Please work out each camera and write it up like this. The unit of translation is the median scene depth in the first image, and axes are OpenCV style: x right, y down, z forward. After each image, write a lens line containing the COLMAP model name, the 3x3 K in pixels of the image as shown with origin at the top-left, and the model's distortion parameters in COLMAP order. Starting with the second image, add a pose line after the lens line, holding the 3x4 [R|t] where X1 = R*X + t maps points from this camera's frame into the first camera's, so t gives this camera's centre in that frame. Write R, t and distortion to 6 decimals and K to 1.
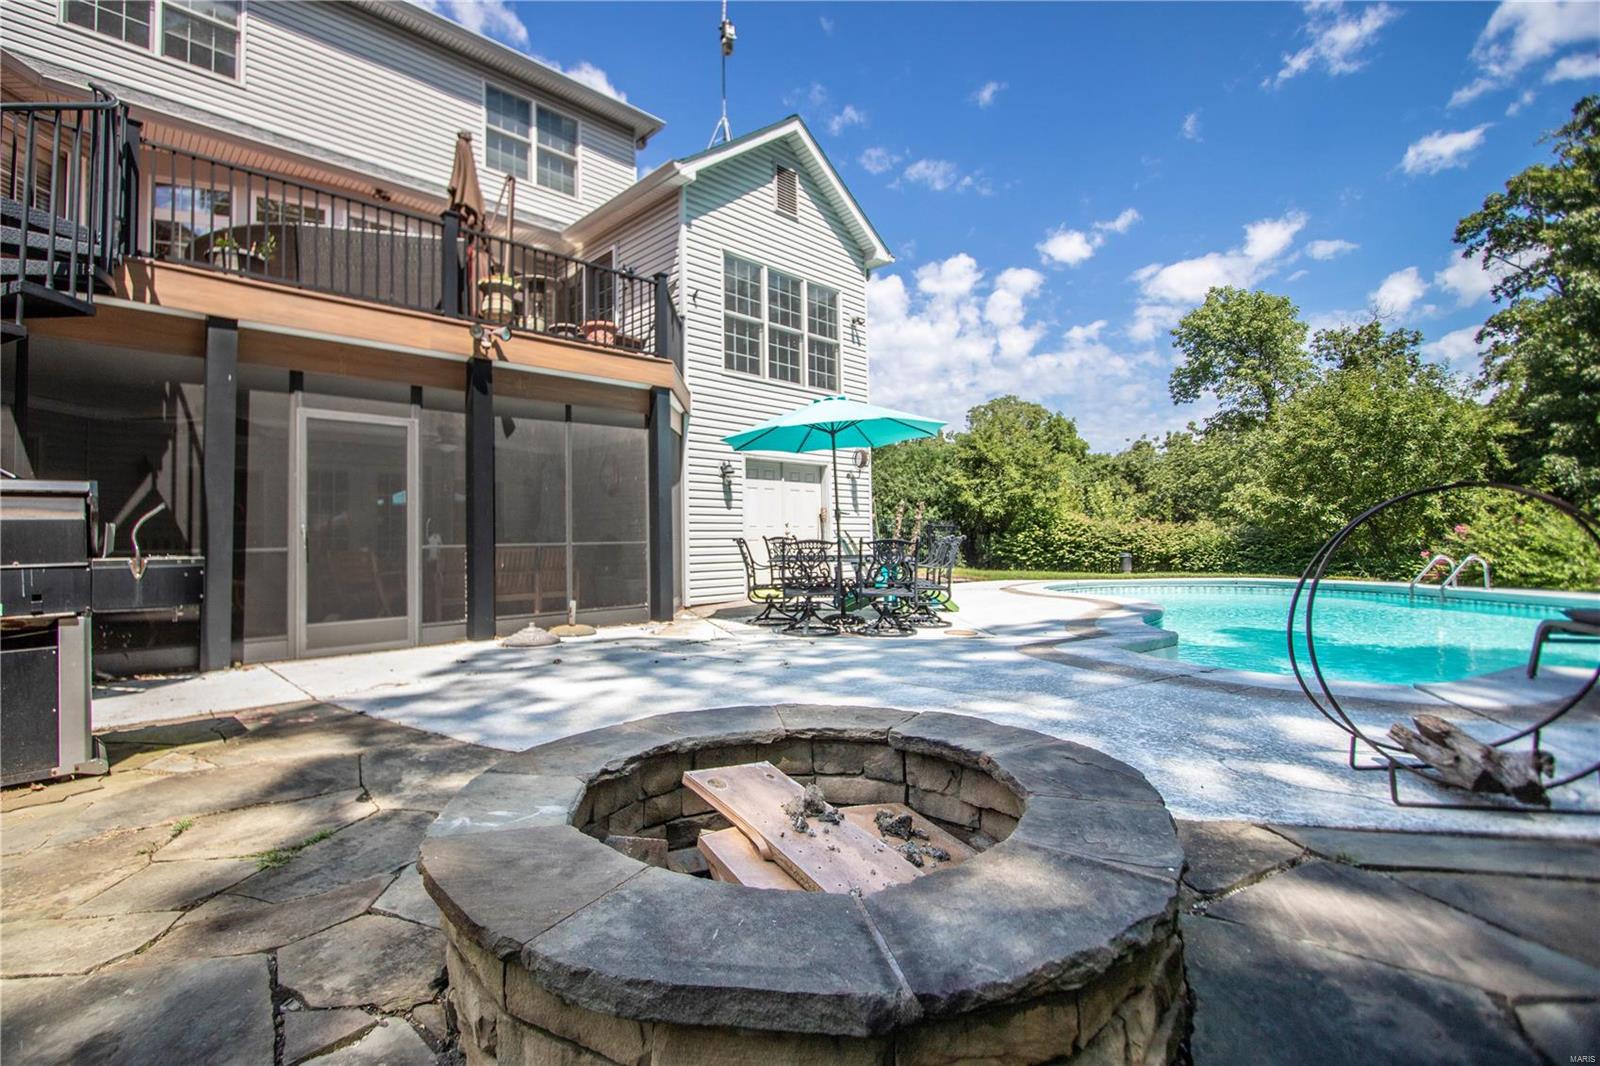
lens RADIAL K [[737.9, 0, 788.8], [0, 737.9, 525.3], [0, 0, 1]] dist [-0.006392, -0.000349]
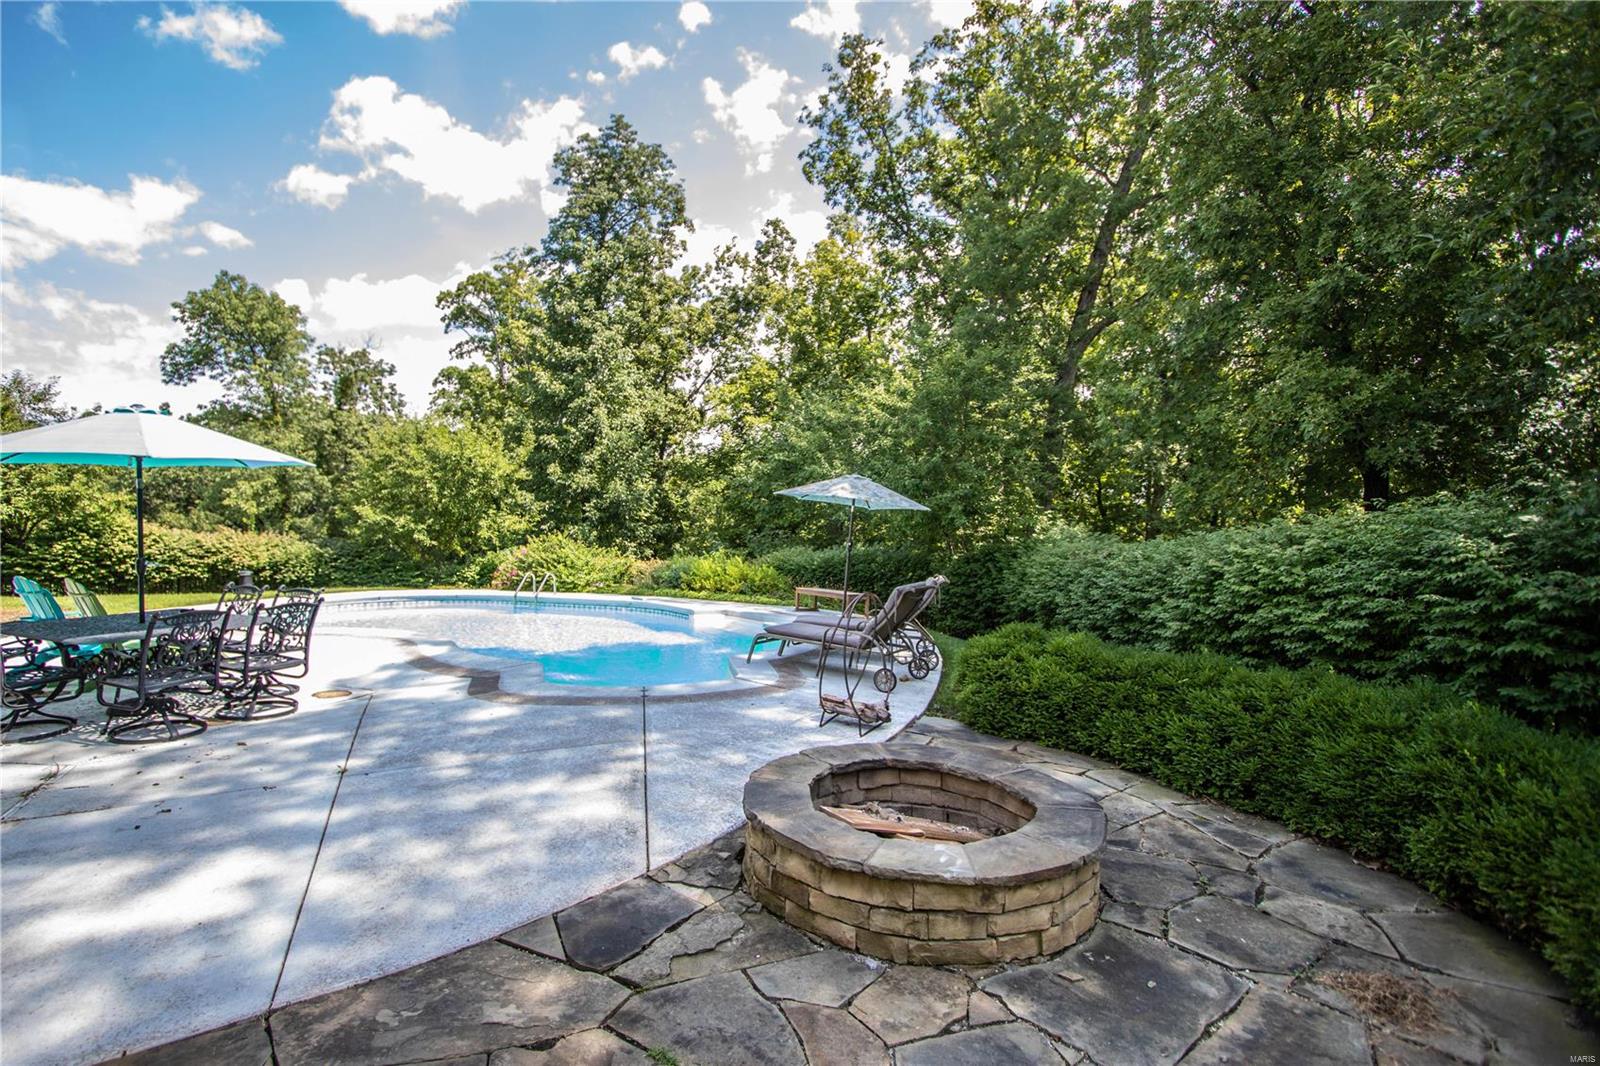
lens RADIAL K [[739.2, 0, 755.4], [0, 739.2, 533.7], [0, 0, 1]] dist [0.001168, 0.000373]
pose [[0.332596, 0.011931, 0.942994, -0.296780], [-0.038097, 0.999274, 0.000794, -0.048513], [-0.942300, -0.036189, 0.332809, 0.113837]]
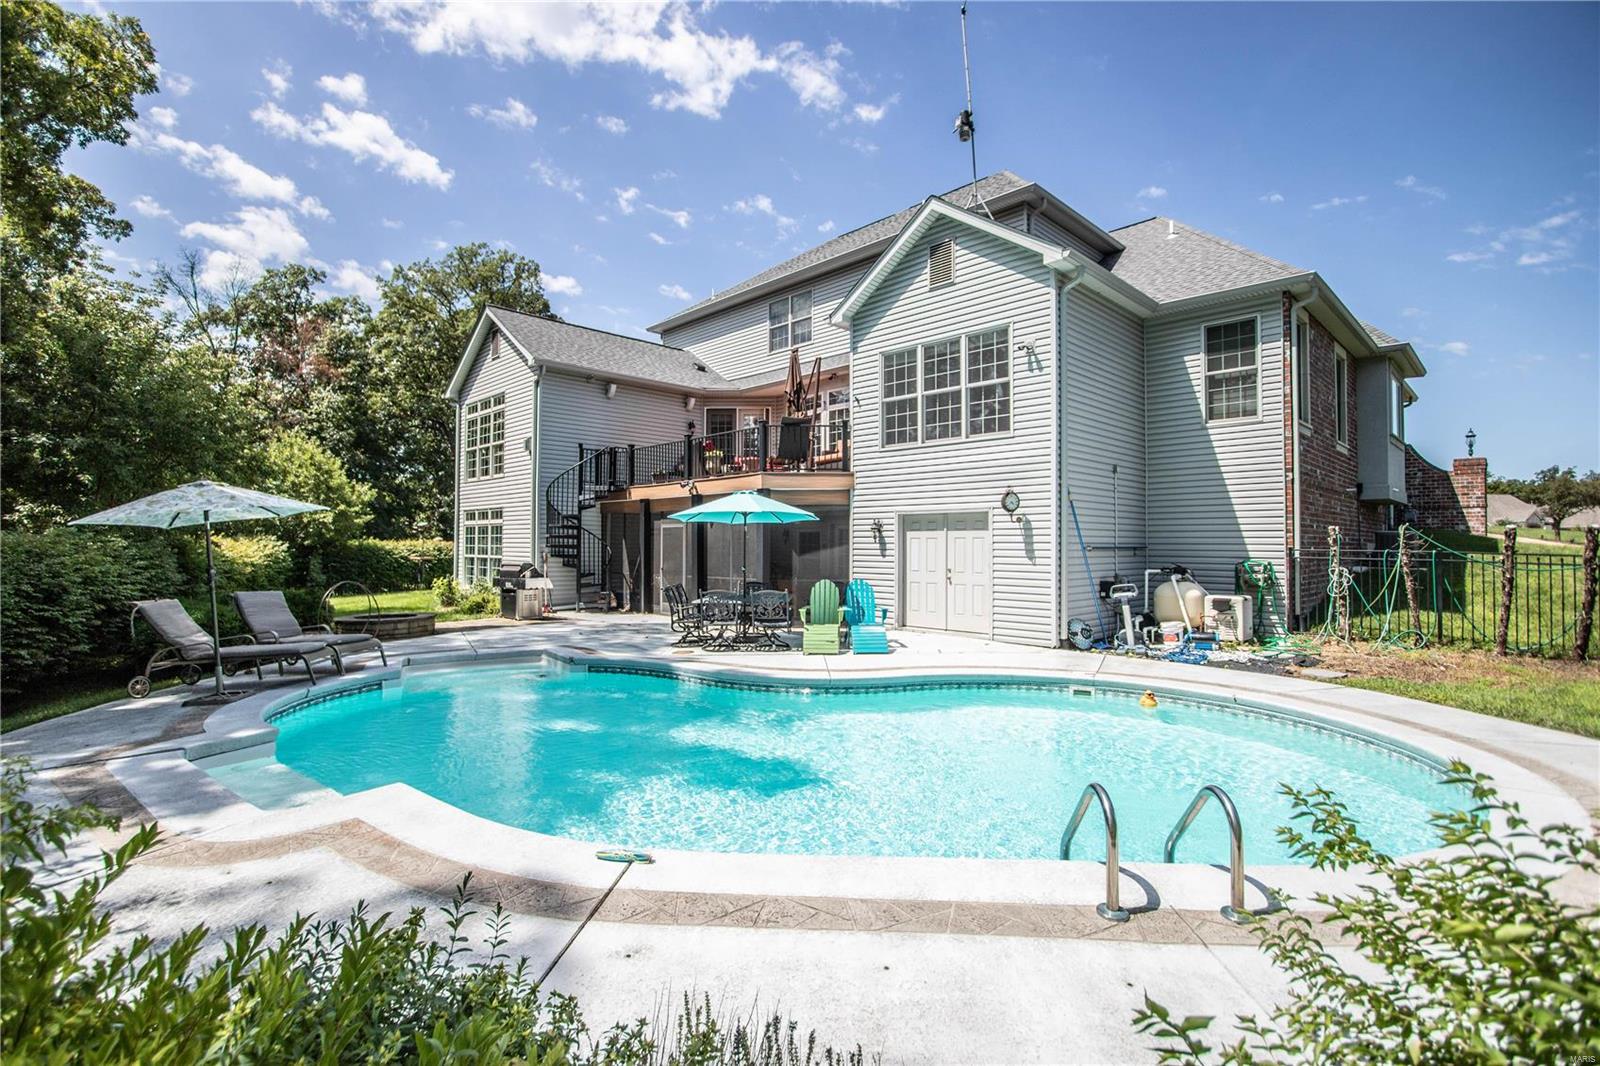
lens RADIAL K [[737.9, 0, 788.8], [0, 737.9, 525.3], [0, 0, 1]] dist [-0.006392, -0.000349]
pose [[-0.022438, -0.011061, -0.999687, 1.018544], [0.019337, 0.999747, -0.011496, -0.055323], [0.999561, -0.019589, -0.022219, 0.740990]]
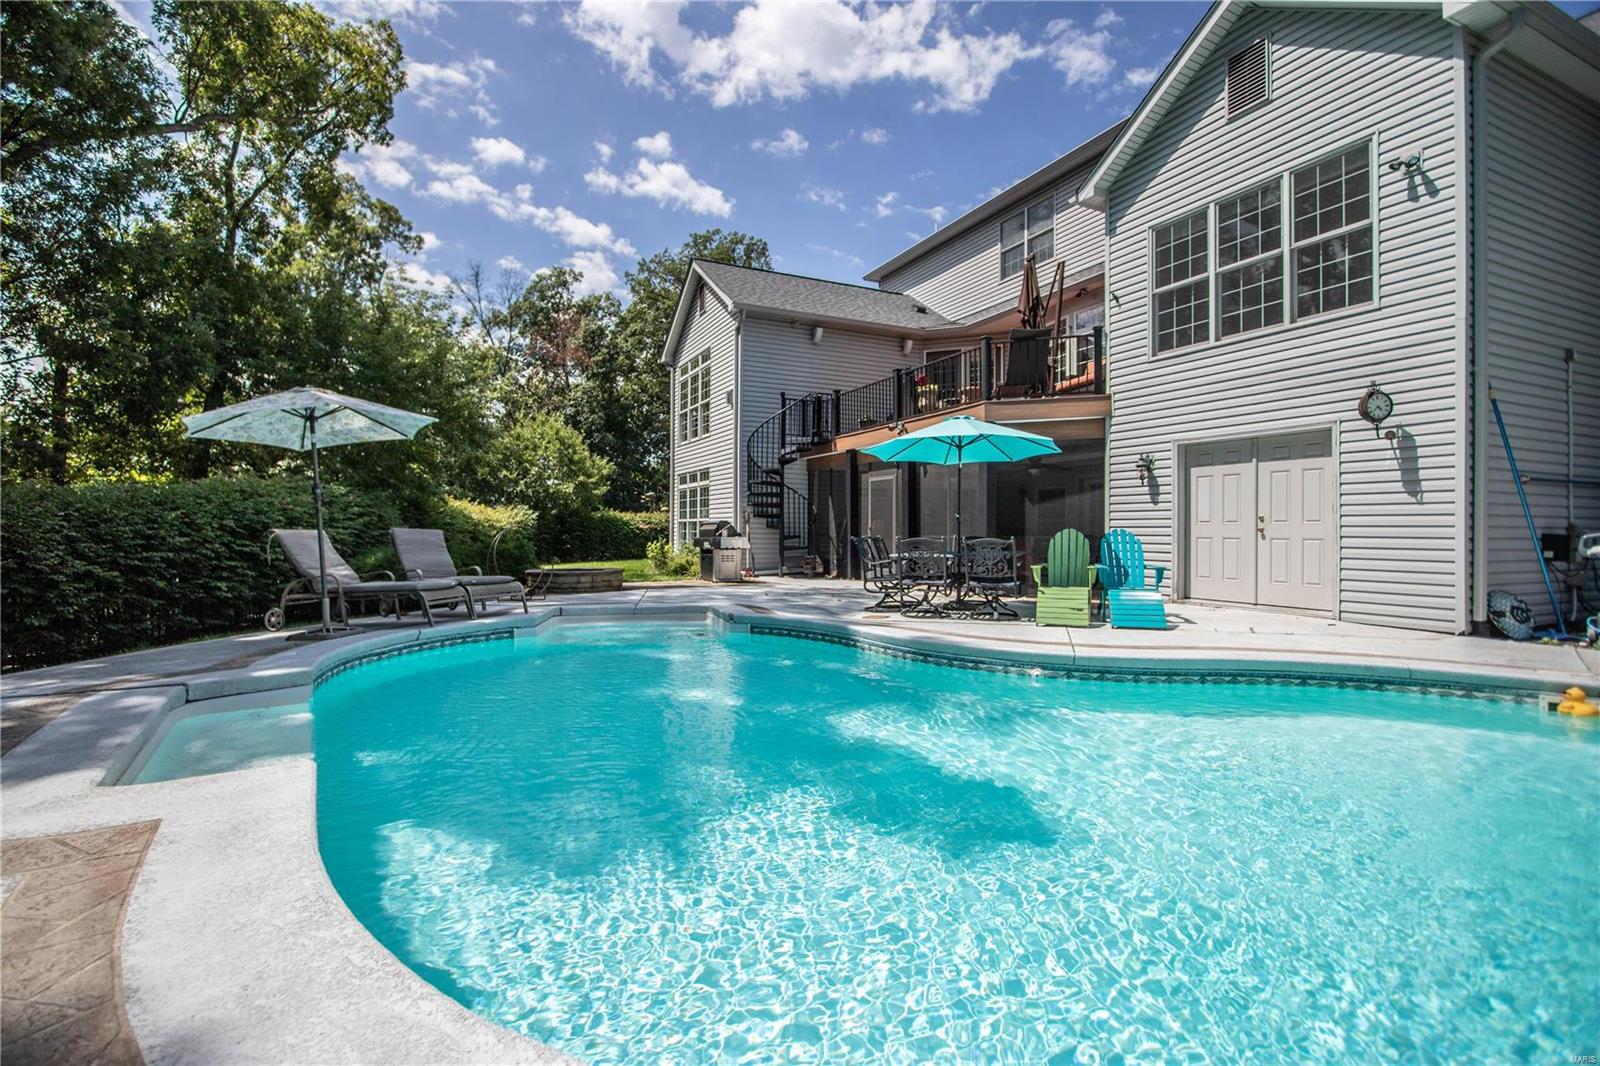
lens RADIAL K [[729.2, 0, 777.8], [0, 729.2, 524.1], [0, 0, 1]] dist [-0.008299, -0.000148]
pose [[-0.352495, 0.005925, -0.935795, 0.812945], [0.021259, 0.999773, -0.001678, -0.004442], [0.935572, -0.020486, -0.352541, 0.750078]]
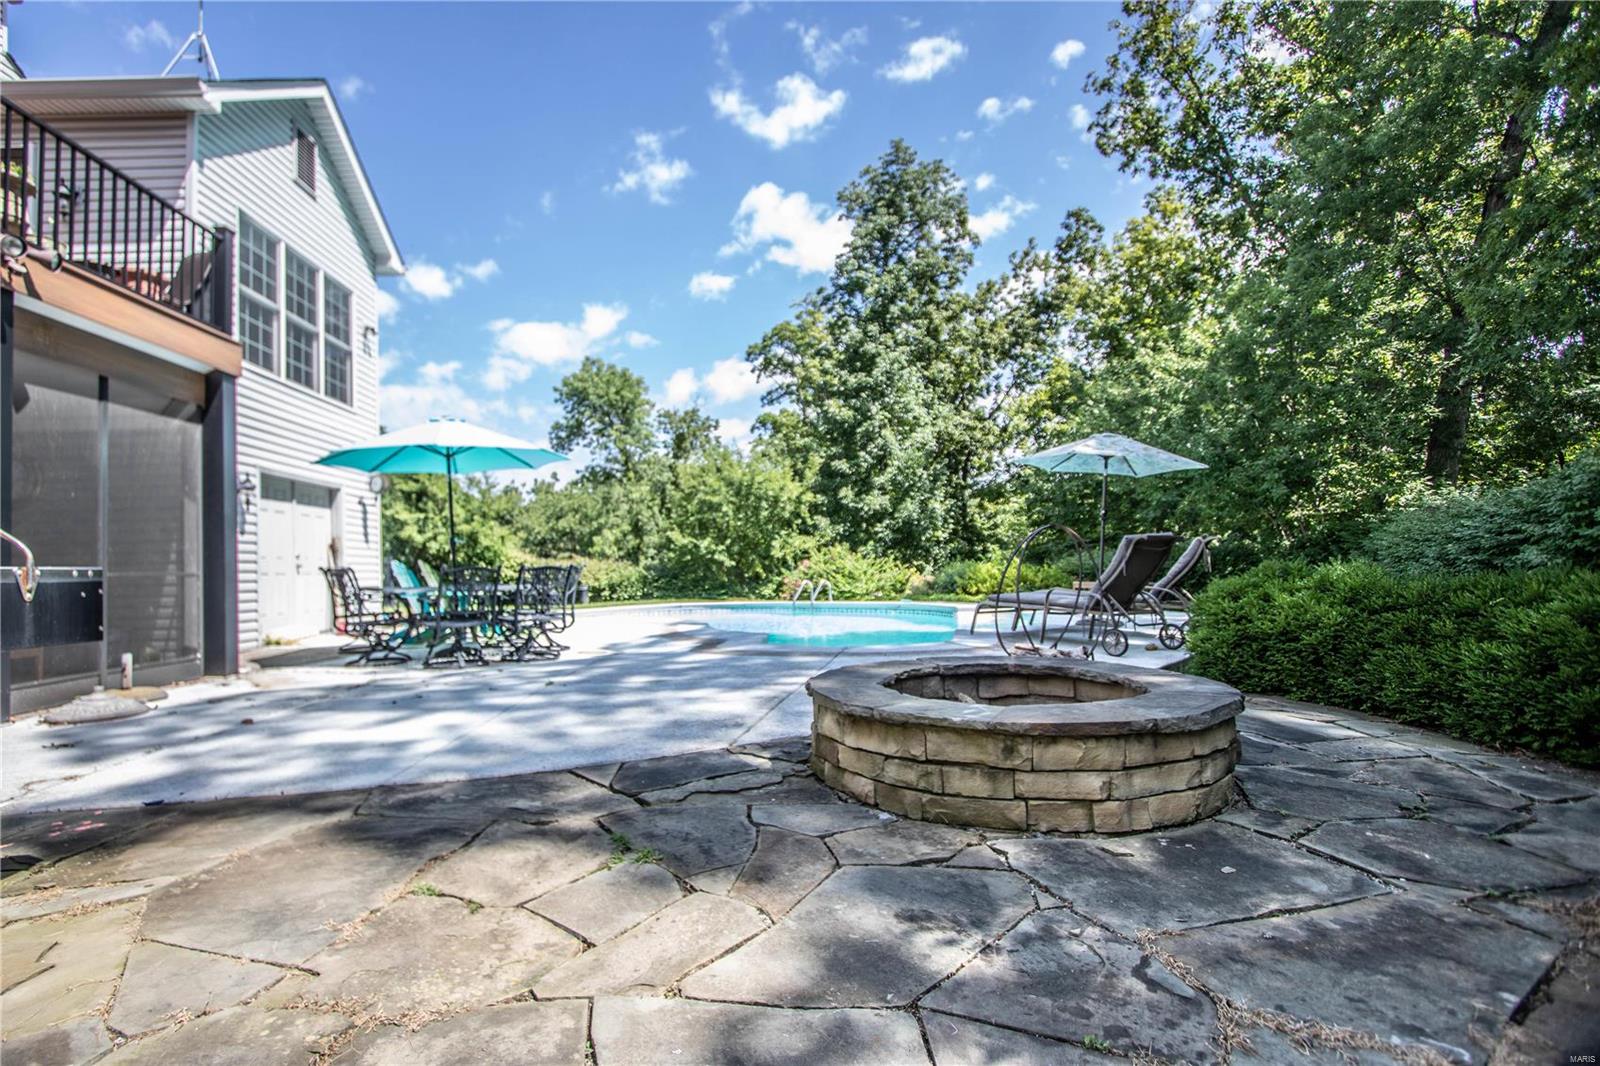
lens RADIAL K [[740.7, 0, 775.5], [0, 740.7, 559.3], [0, 0, 1]] dist [0.003040, -0.000245]
pose [[0.677340, 0.004367, 0.735657, -0.243251], [0.003802, 0.999948, -0.009436, 0.012226], [-0.735660, 0.009188, 0.677289, 0.030351]]
